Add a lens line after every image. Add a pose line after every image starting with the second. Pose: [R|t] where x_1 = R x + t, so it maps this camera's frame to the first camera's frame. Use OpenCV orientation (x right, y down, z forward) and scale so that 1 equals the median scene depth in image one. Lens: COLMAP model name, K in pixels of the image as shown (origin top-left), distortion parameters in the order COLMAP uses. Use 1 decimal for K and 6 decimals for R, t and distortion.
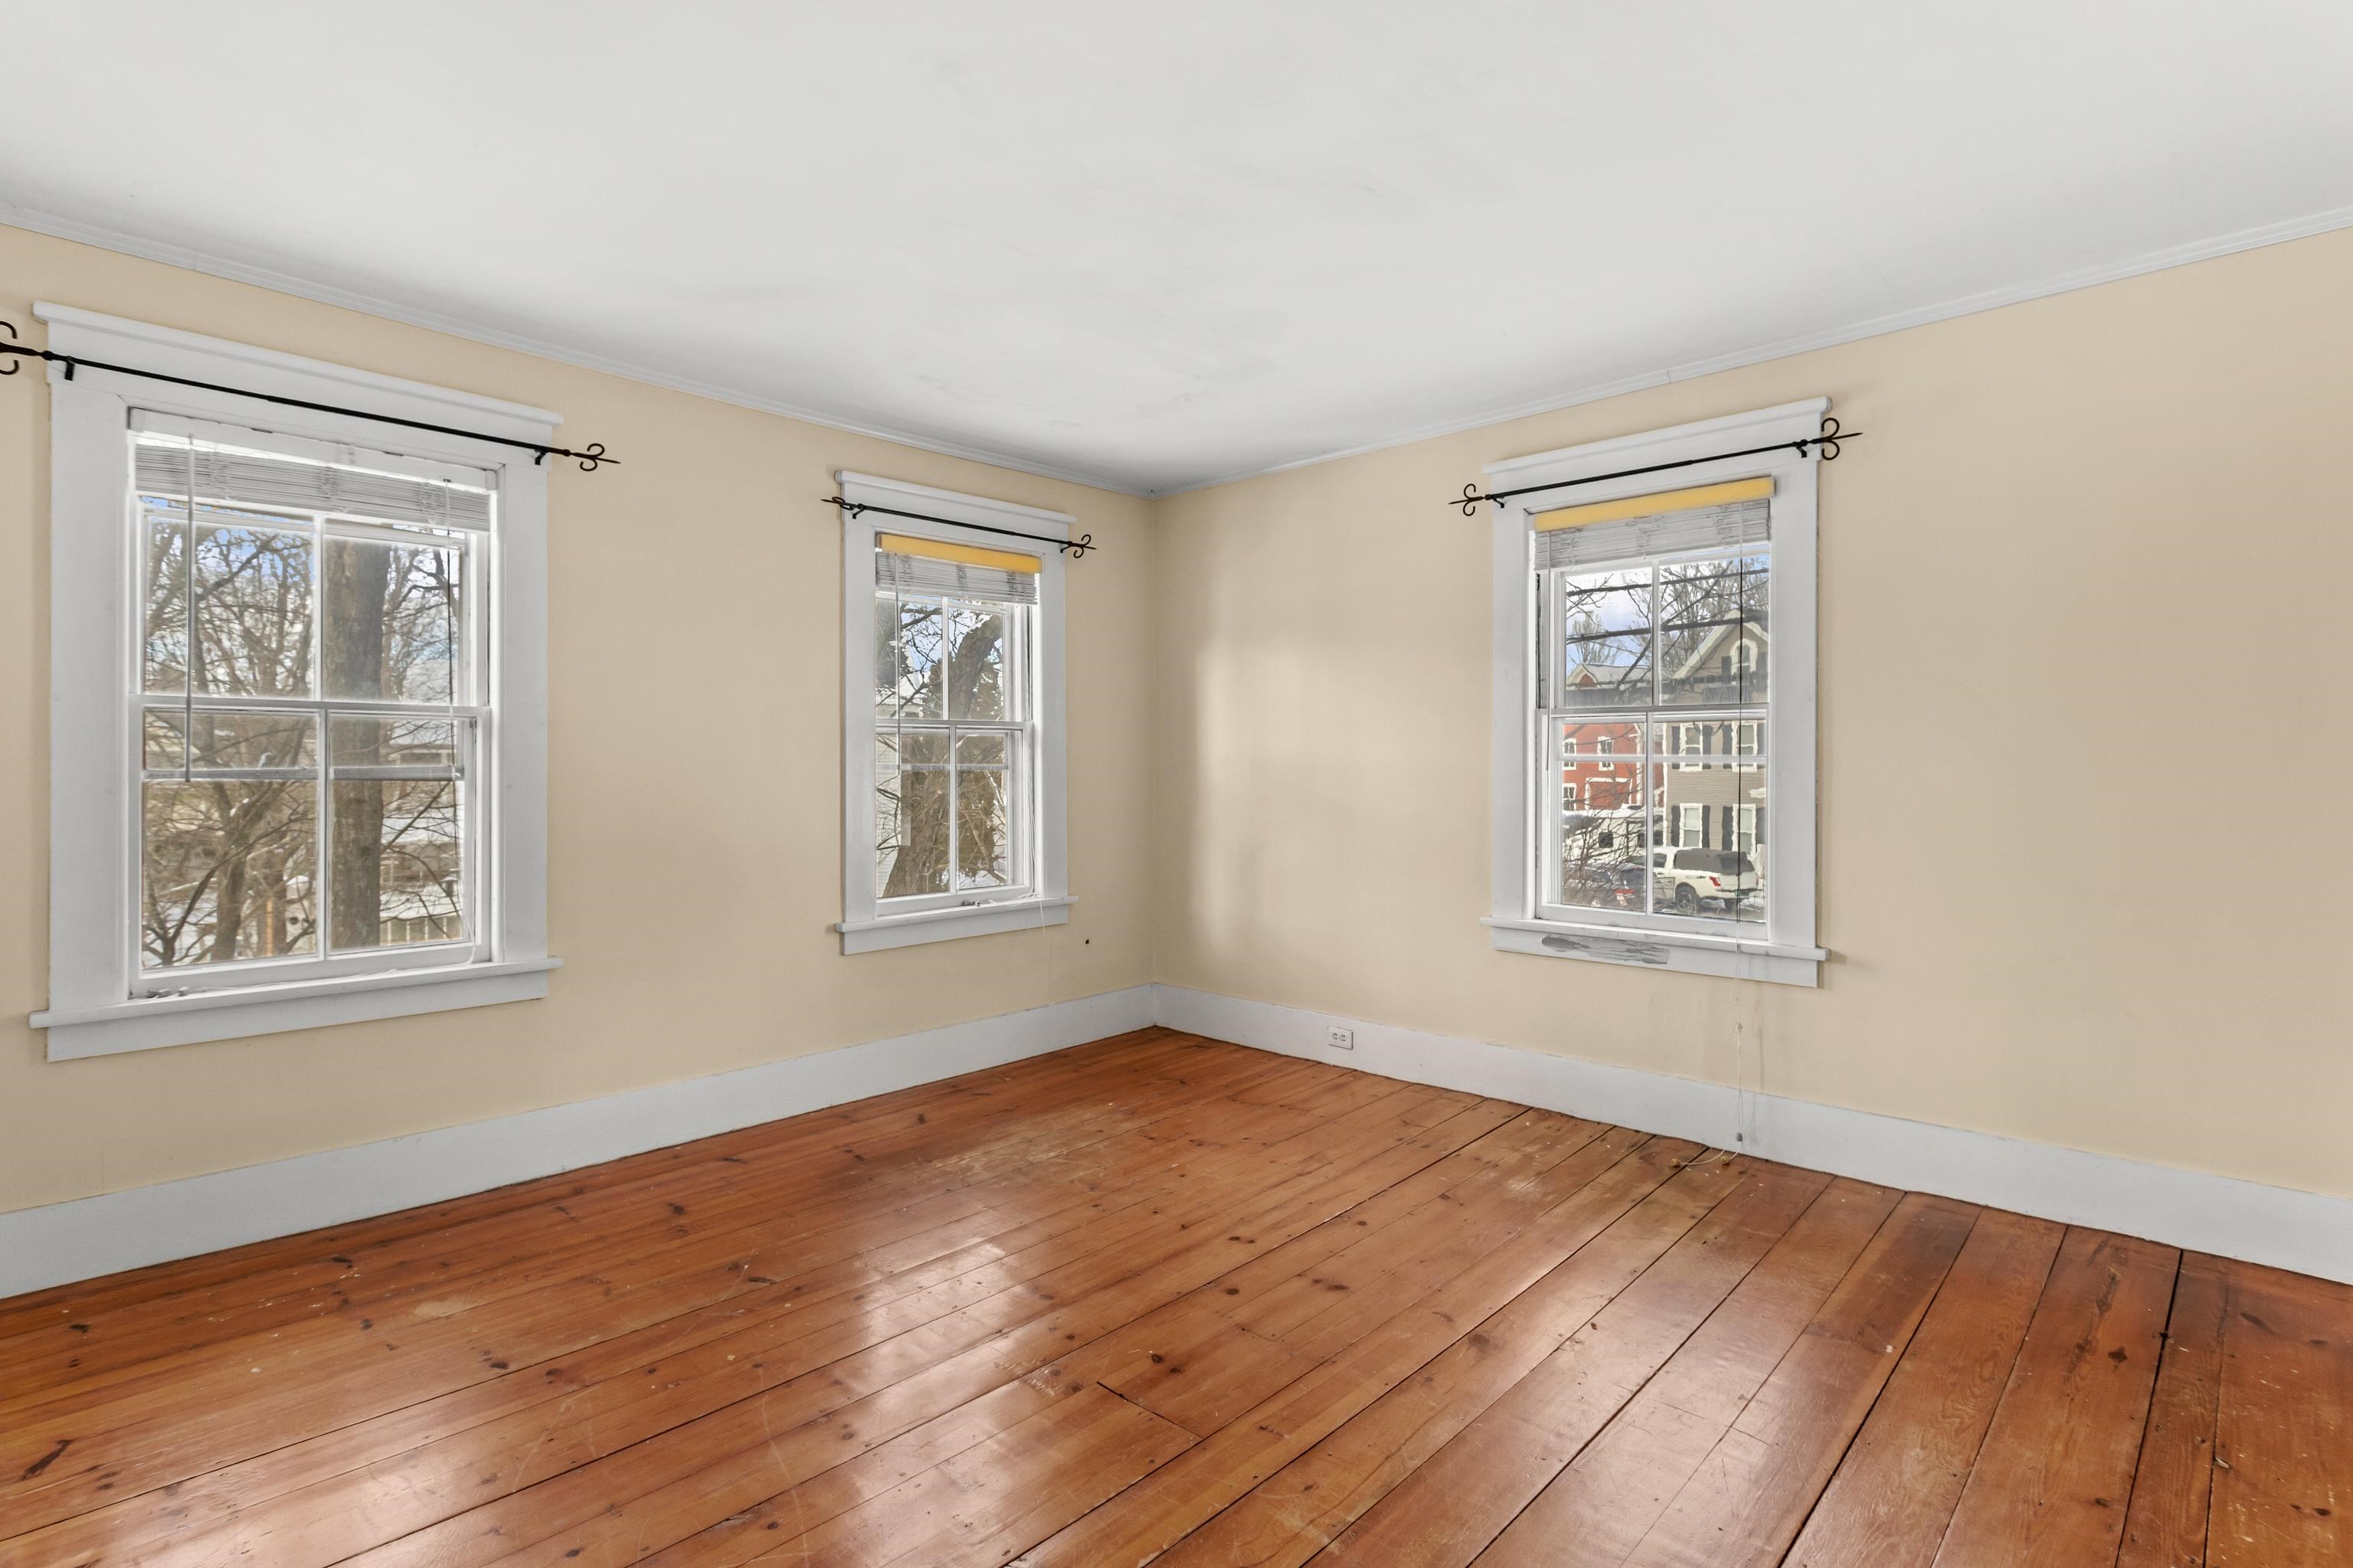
lens RADIAL K [[1151.6, 0, 1176.3], [0, 1151.6, 770.4], [0, 0, 1]] dist [-0.003319, 0.000344]
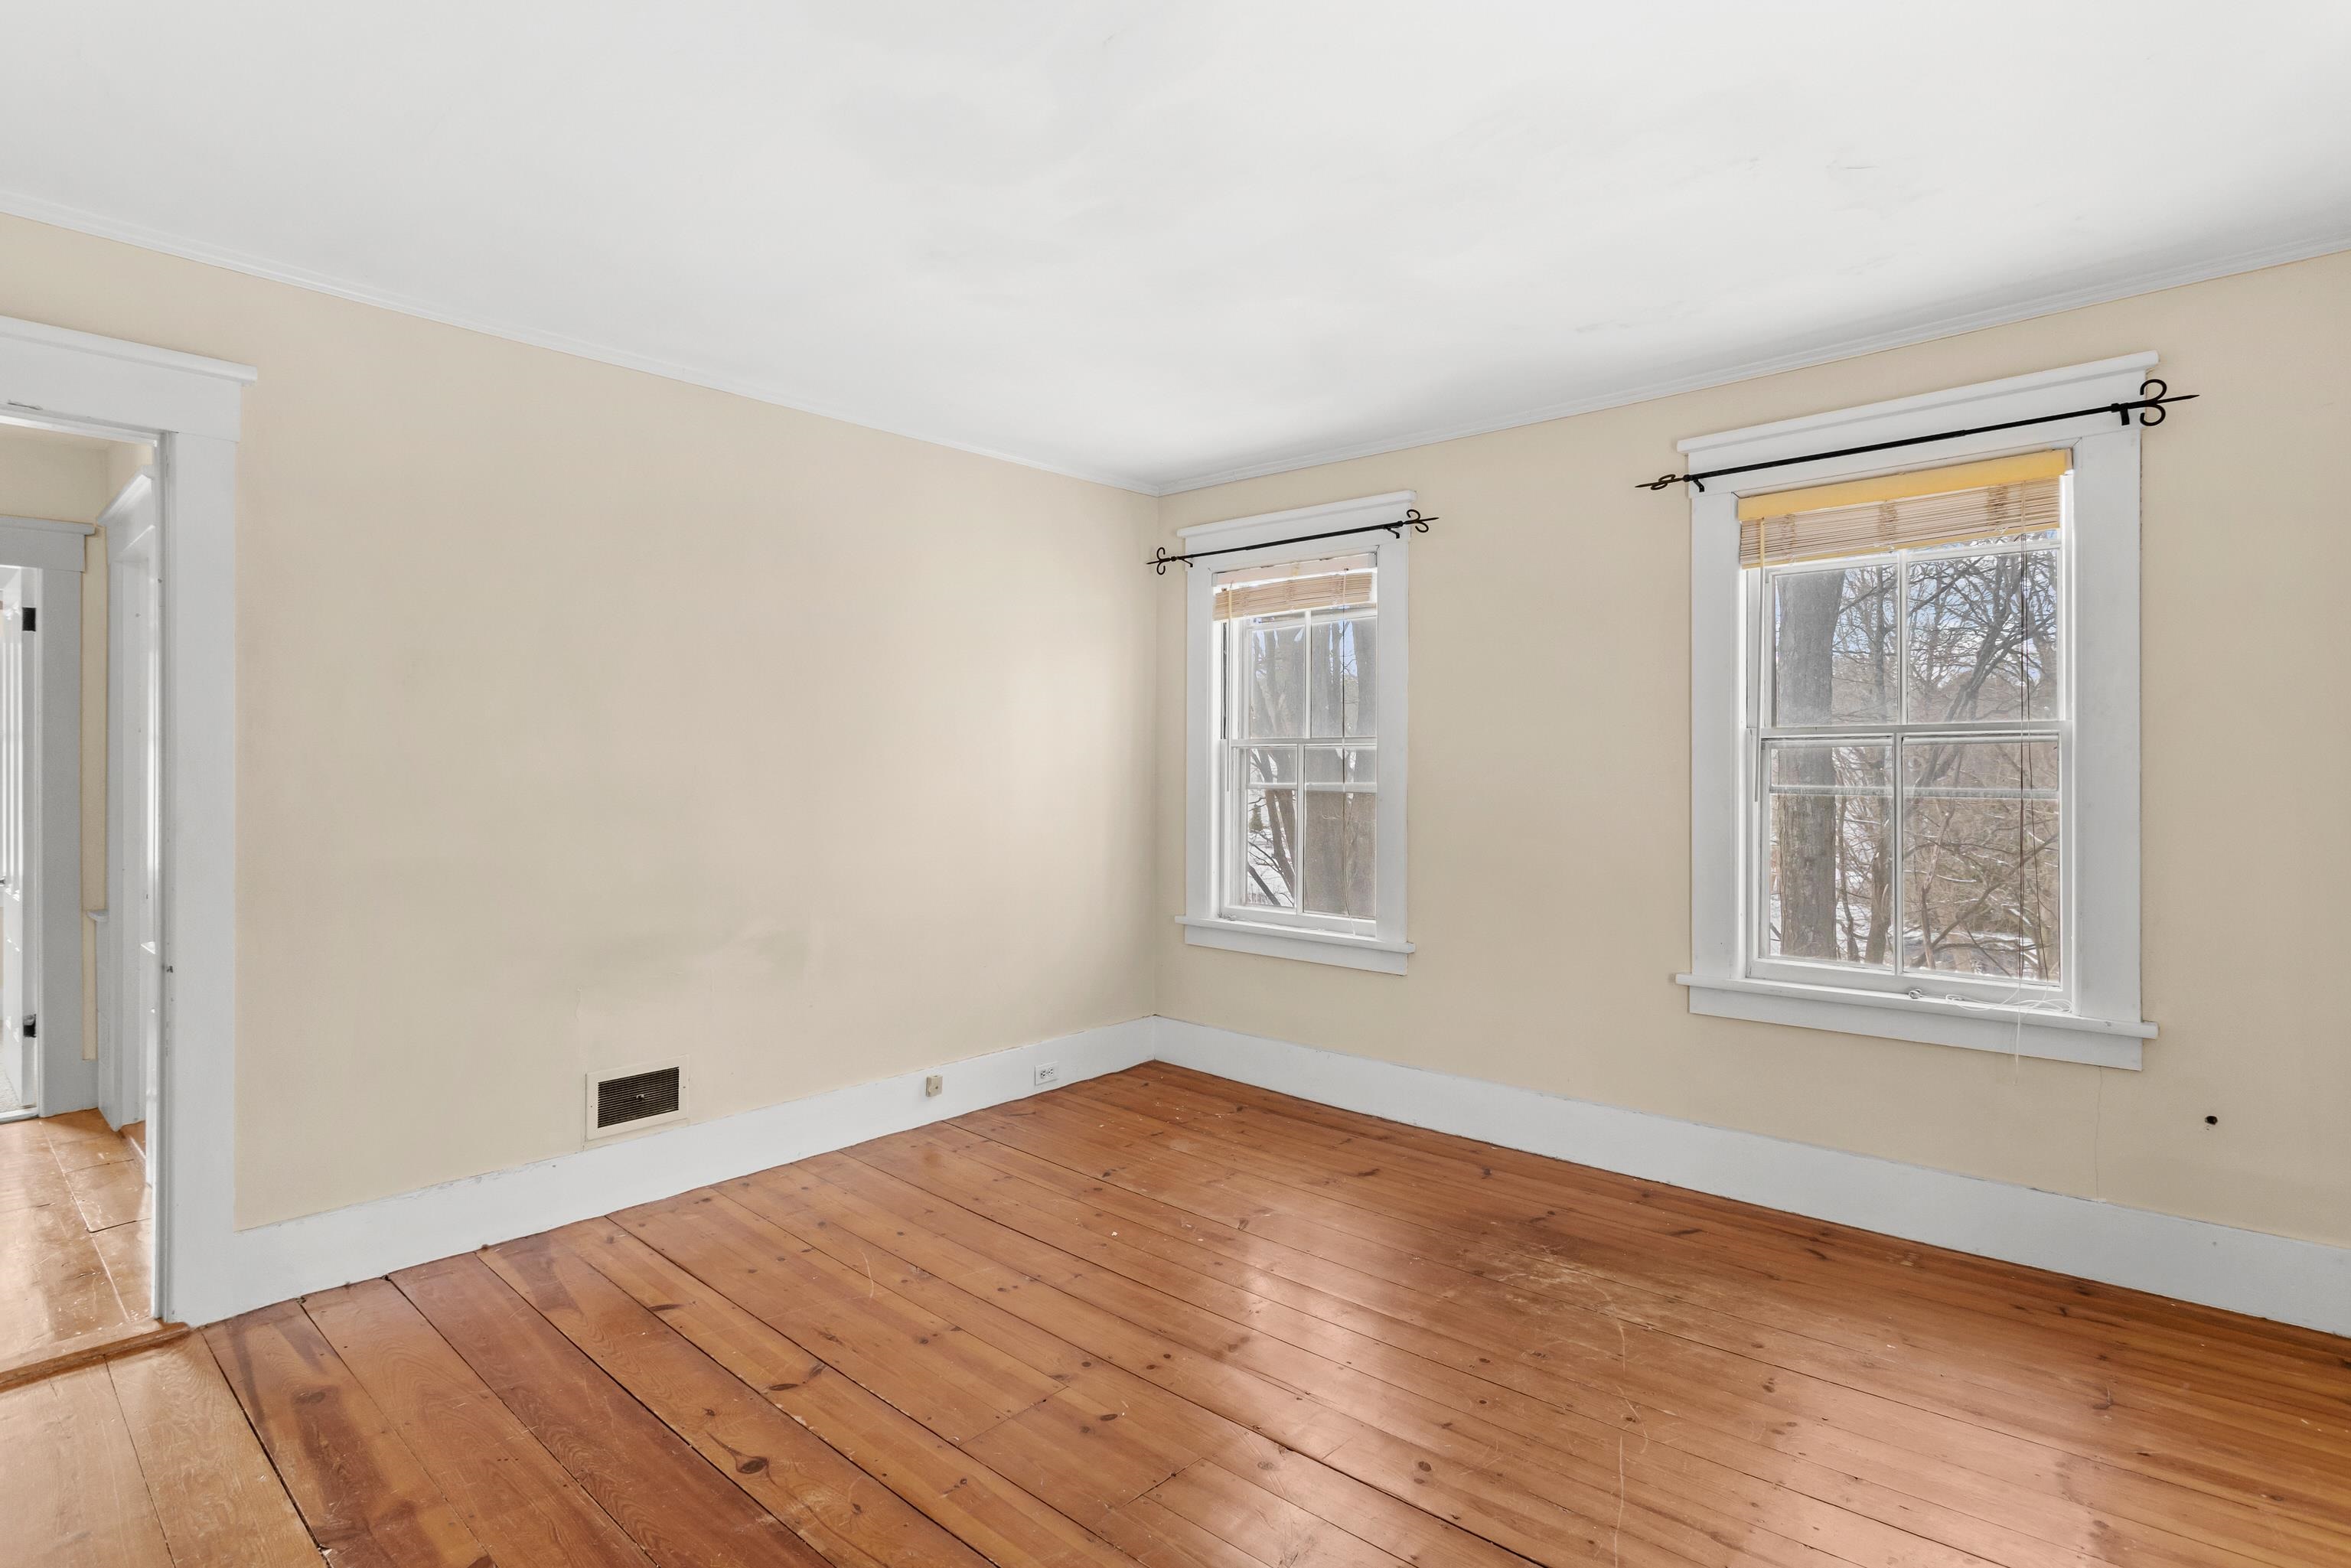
lens RADIAL K [[1150.6, 0, 1175.4], [0, 1150.6, 775.9], [0, 0, 1]] dist [-0.003319, 0.000344]
pose [[0.027884, 0.002441, -0.999608, 0.636214], [-0.013286, 0.999910, 0.002072, -0.011344], [0.999523, 0.013223, 0.027914, 0.702712]]
